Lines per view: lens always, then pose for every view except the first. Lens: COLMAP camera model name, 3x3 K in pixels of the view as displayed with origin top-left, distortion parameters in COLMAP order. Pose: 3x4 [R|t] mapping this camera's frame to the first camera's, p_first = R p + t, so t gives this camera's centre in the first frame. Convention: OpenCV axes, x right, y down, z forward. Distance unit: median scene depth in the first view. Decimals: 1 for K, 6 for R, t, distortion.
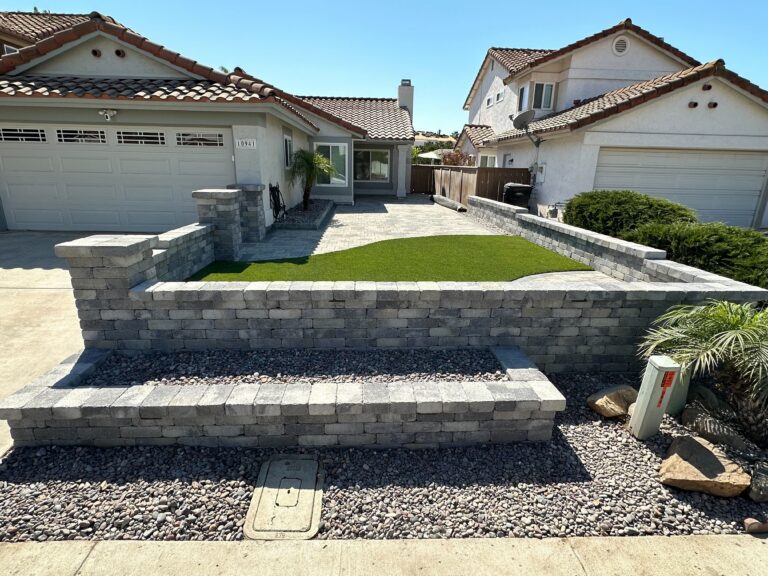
lens RADIAL K [[415.9, 0, 382.6], [0, 415.9, 291.6], [0, 0, 1]] dist [0.001481, -0.001799]
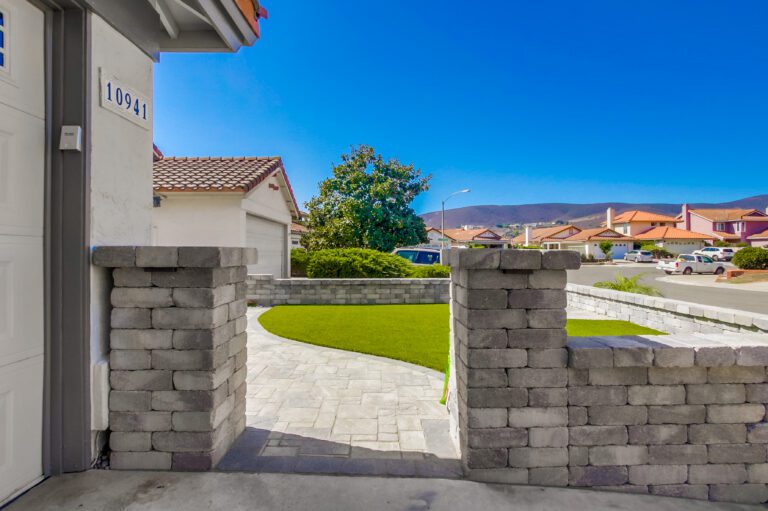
lens RADIAL K [[403.9, 0, 385.0], [0, 403.9, 252.2], [0, 0, 1]] dist [-0.005433, 0.002363]
pose [[0.025379, -0.024420, 0.999380, -0.582099], [0.294432, 0.955541, 0.015872, -0.217608], [-0.955335, 0.293846, 0.031440, 0.859513]]
